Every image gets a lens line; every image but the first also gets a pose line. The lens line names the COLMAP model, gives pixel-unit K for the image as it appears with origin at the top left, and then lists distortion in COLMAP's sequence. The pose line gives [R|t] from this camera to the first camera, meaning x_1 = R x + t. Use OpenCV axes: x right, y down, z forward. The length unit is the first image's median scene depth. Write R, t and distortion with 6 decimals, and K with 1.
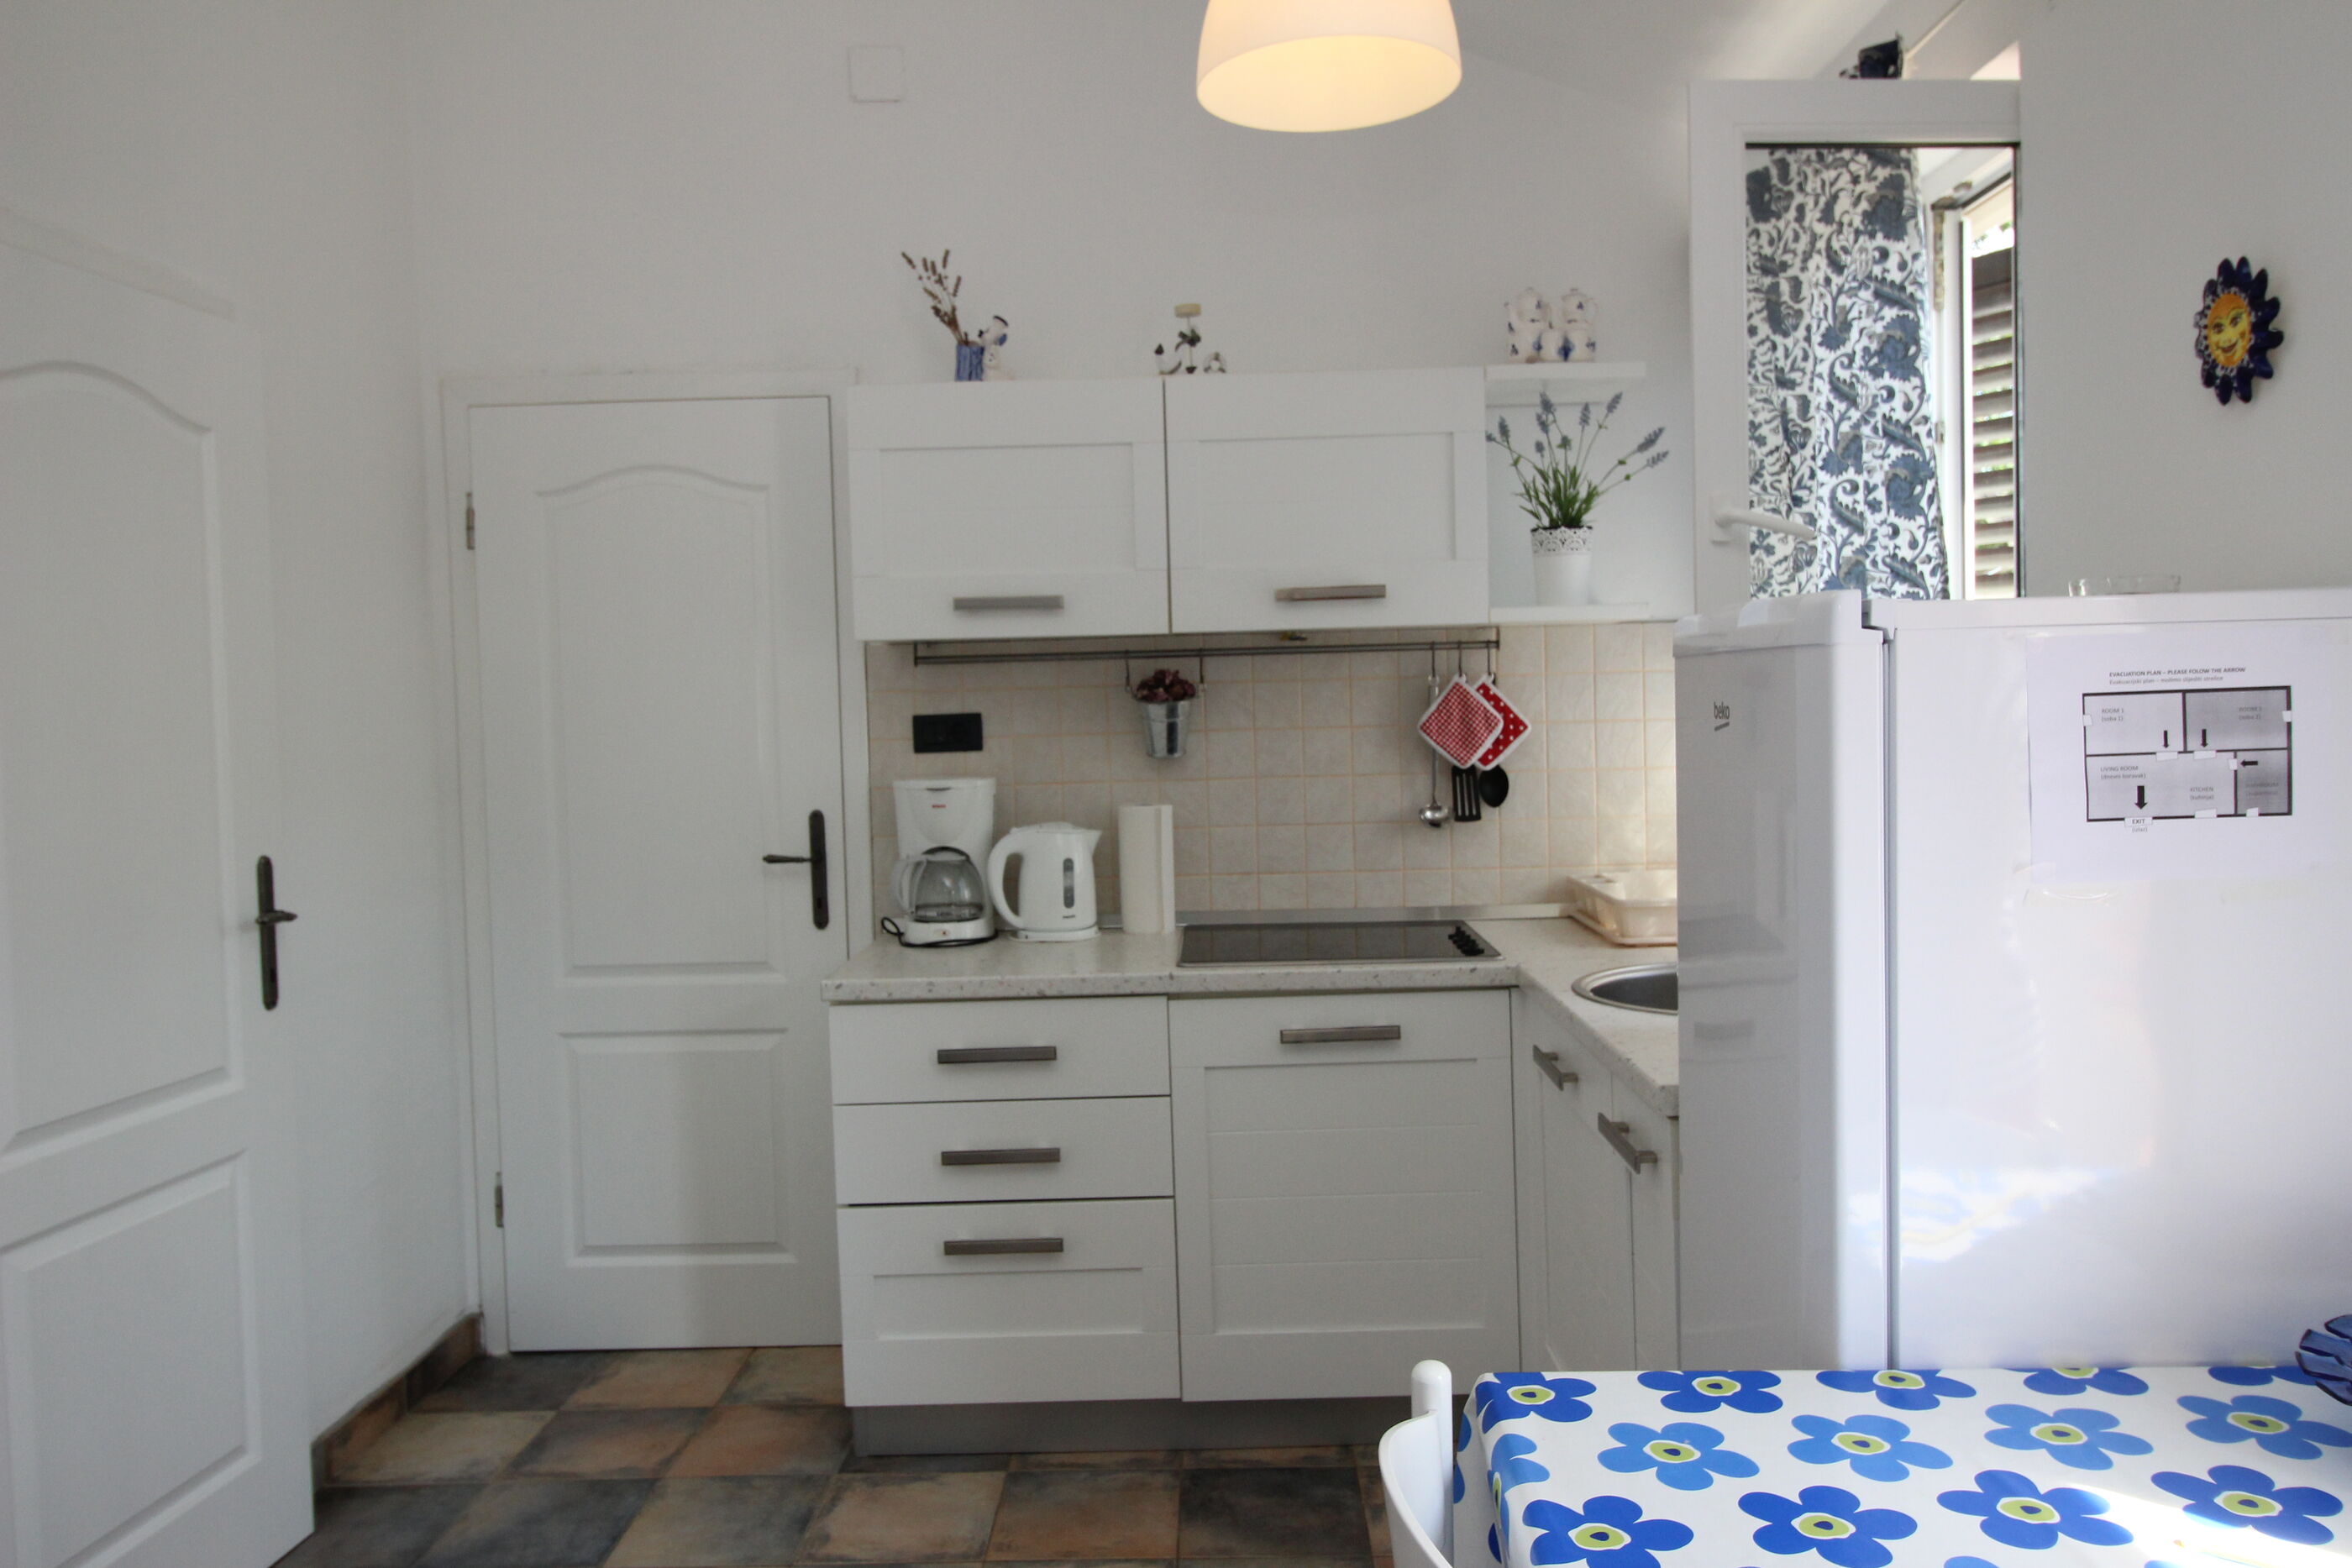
lens RADIAL K [[1675.0, 0, 1172.8], [0, 1675.0, 781.3], [0, 0, 1]] dist [0.001773, 0.003895]
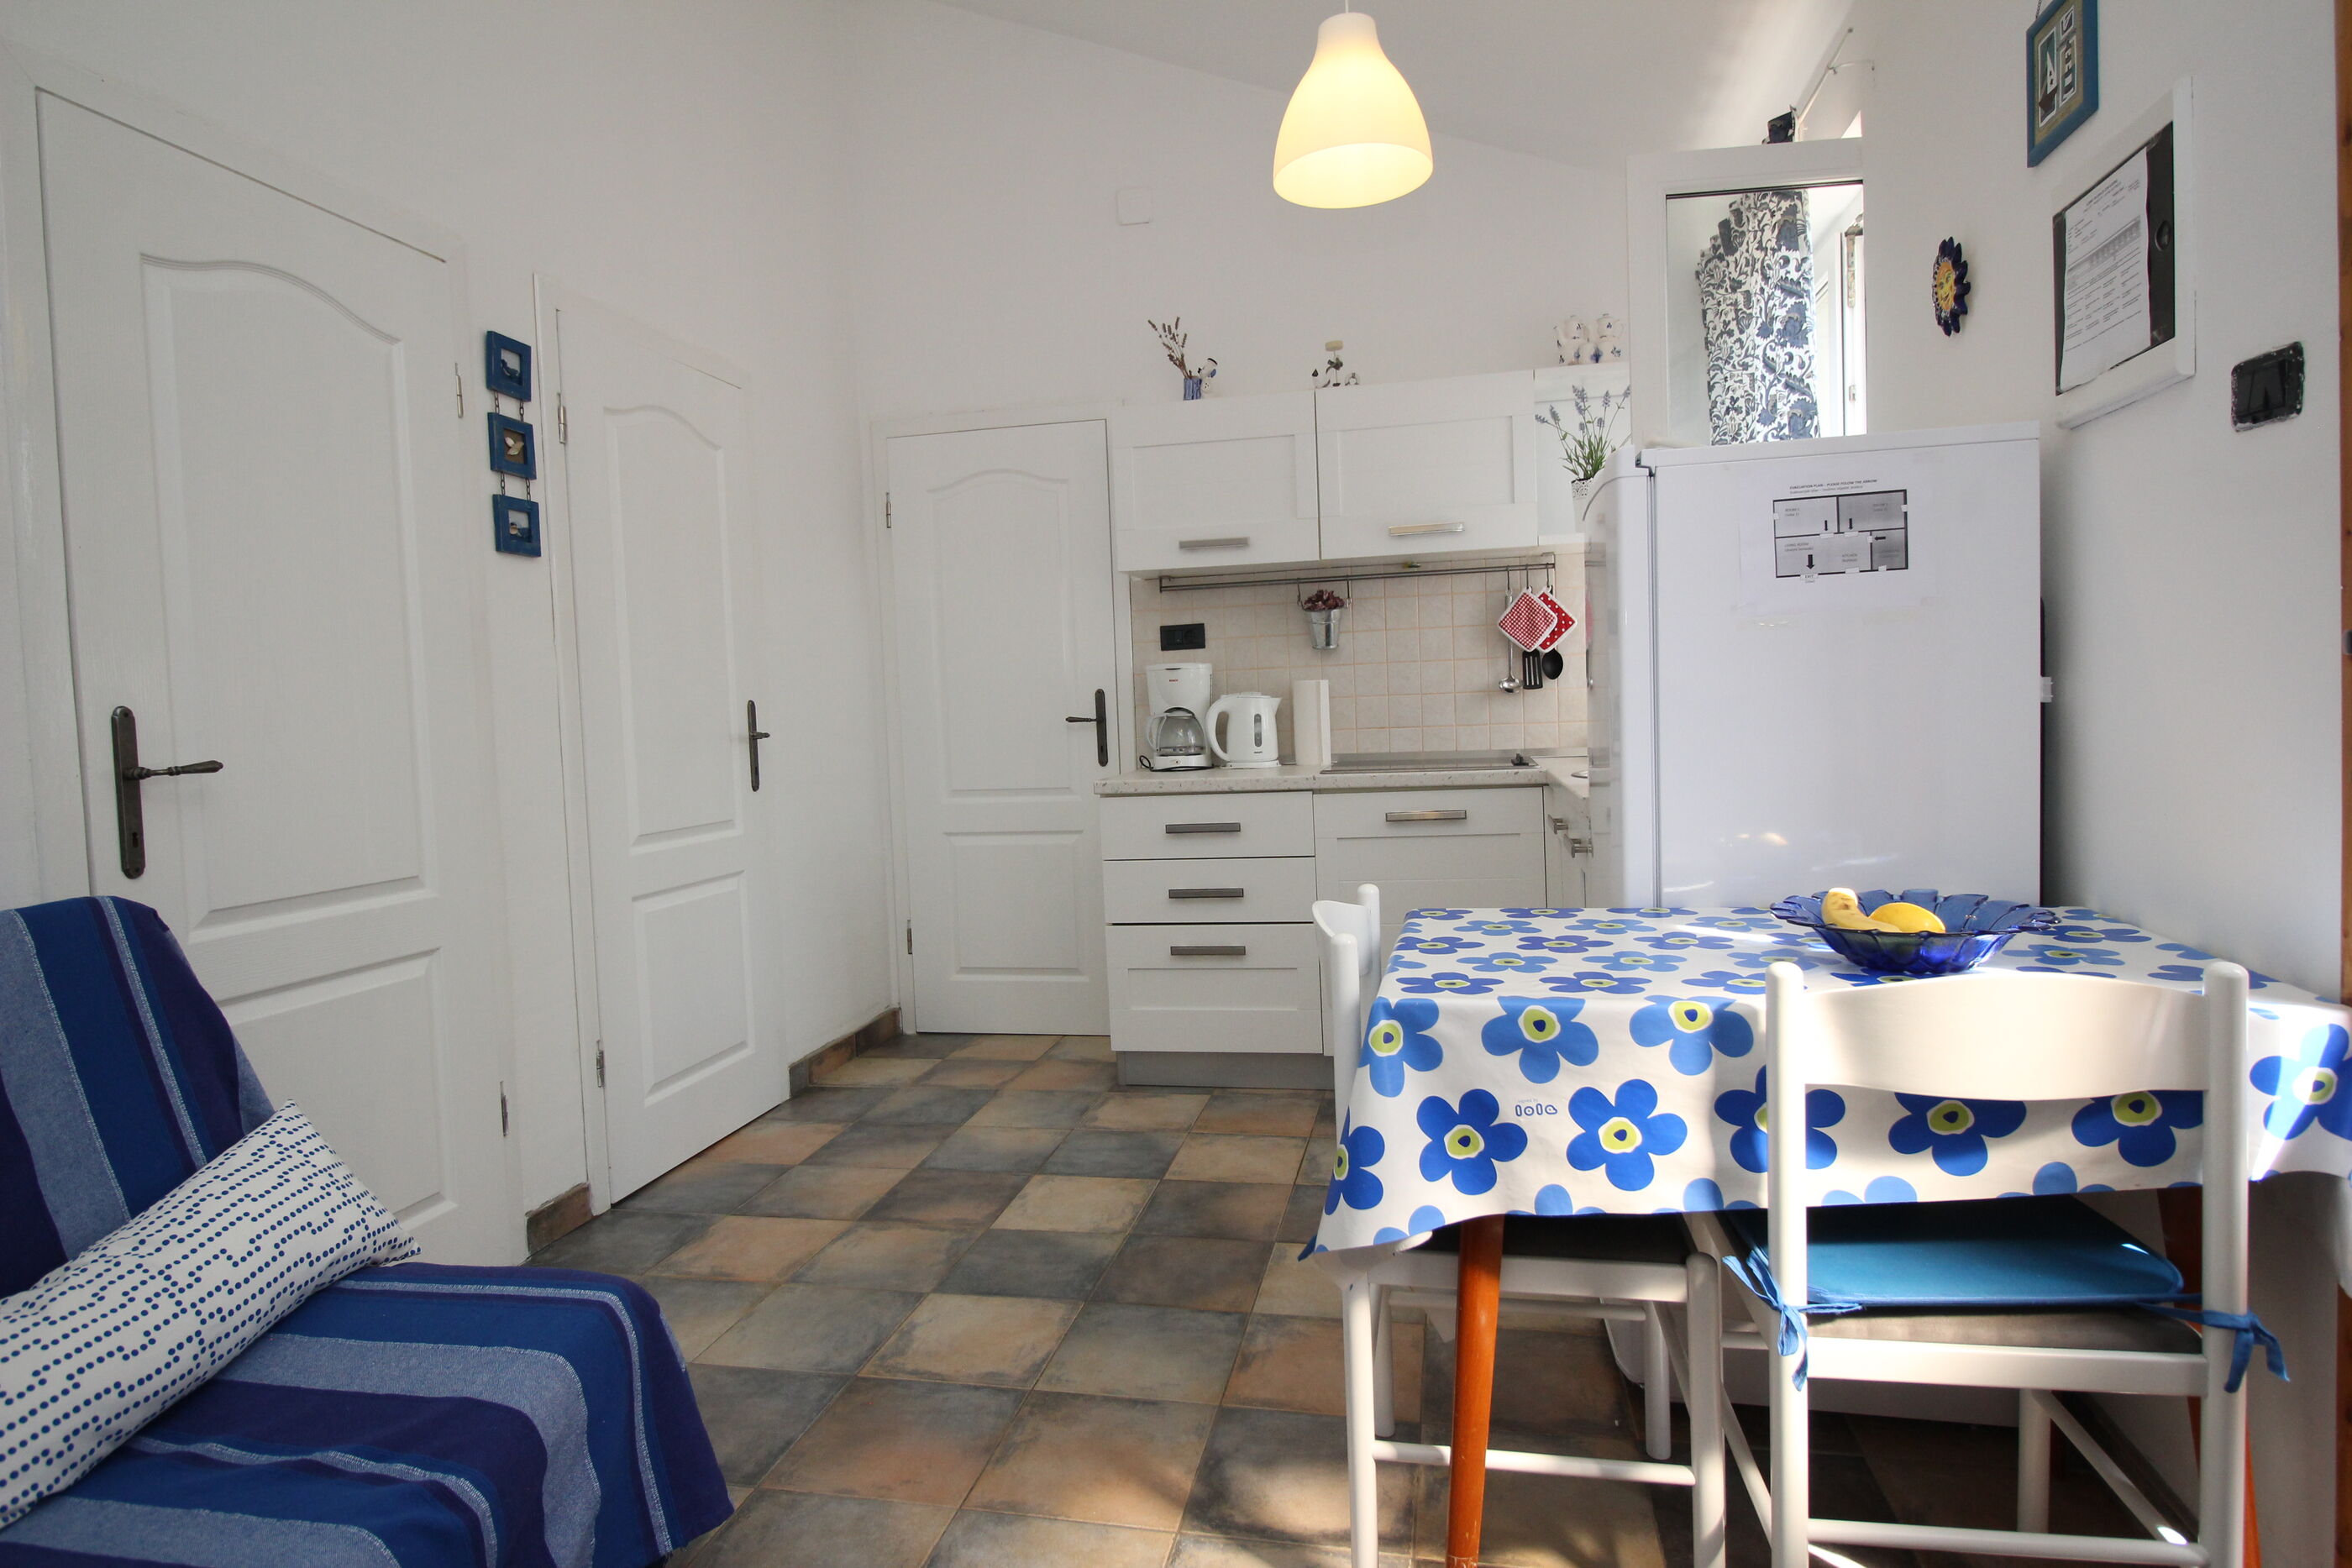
lens RADIAL K [[1273.2, 0, 1183.4], [0, 1273.2, 784.3], [0, 0, 1]] dist [0.001571, -0.006043]
pose [[0.982459, -0.000488, -0.186479, 0.089829], [0.004528, 0.999764, 0.021239, 0.087892], [0.186425, -0.021711, 0.982229, -0.155714]]
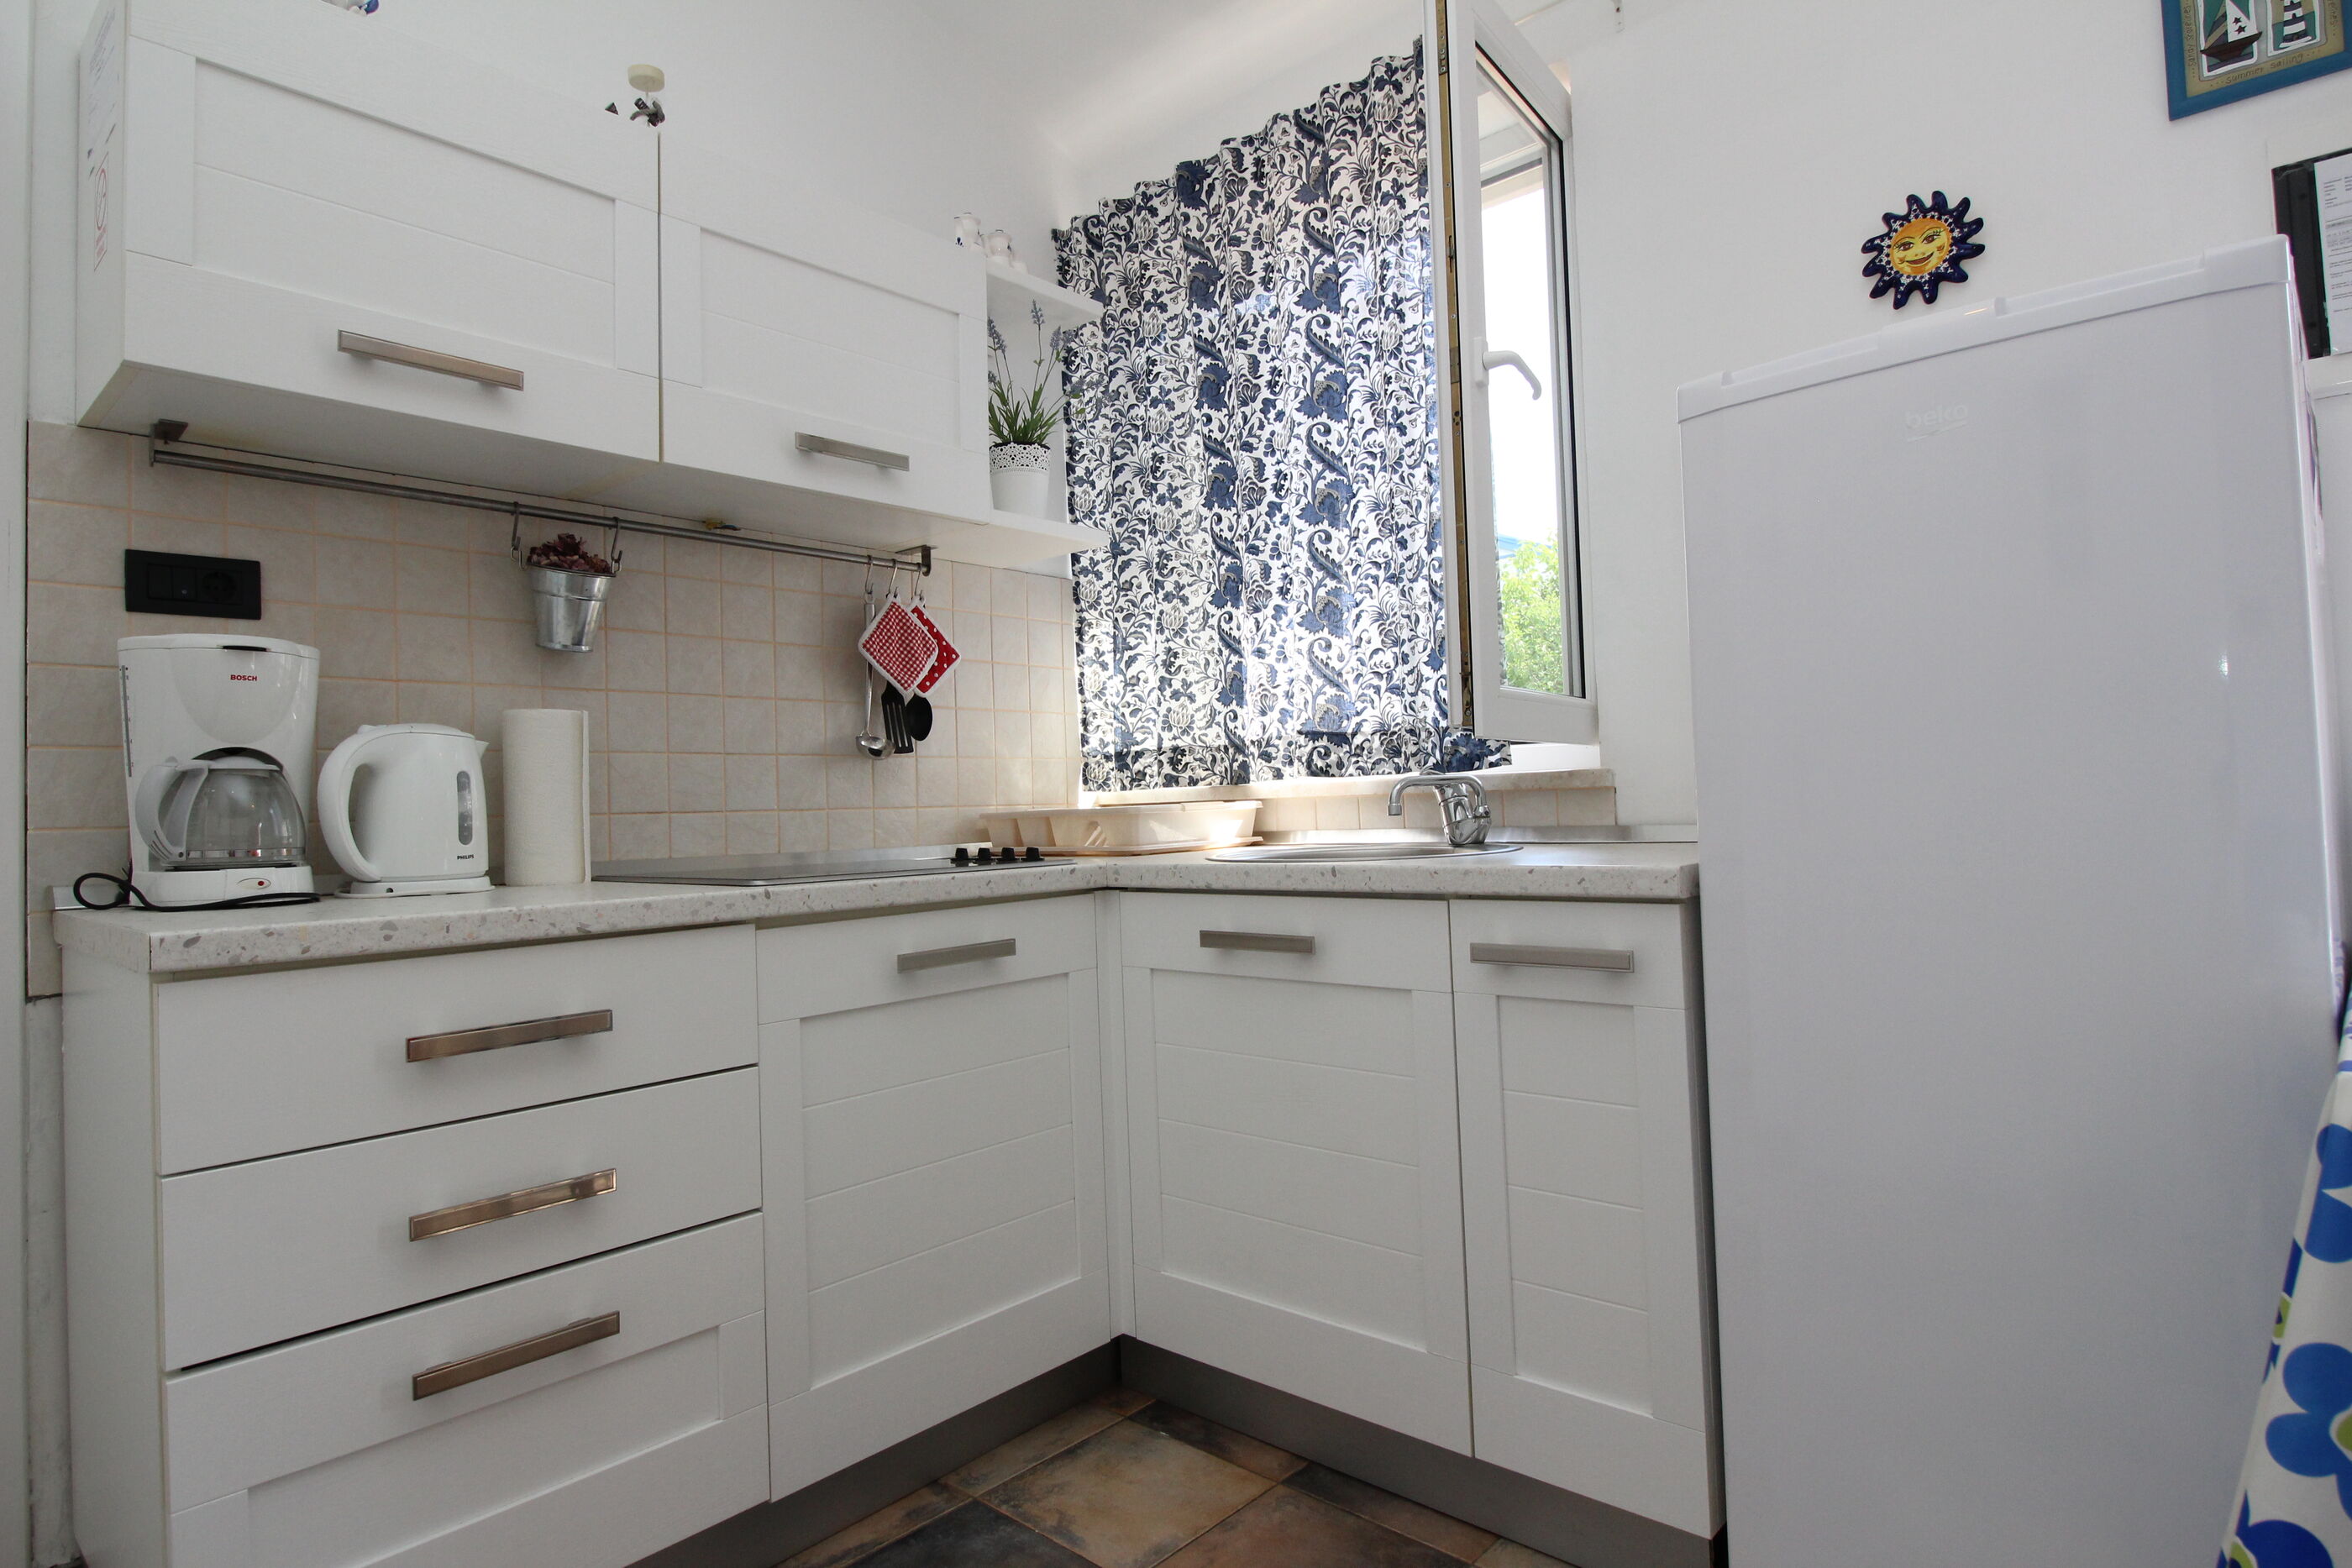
lens RADIAL K [[1273.2, 0, 1175.7], [0, 1273.2, 776.1], [0, 0, 1]] dist [0.001571, -0.006043]
pose [[0.656457, 0.027716, 0.753854, -0.273351], [0.049941, 0.995536, -0.080090, 0.107954], [-0.752708, 0.090224, 0.652142, 0.458742]]
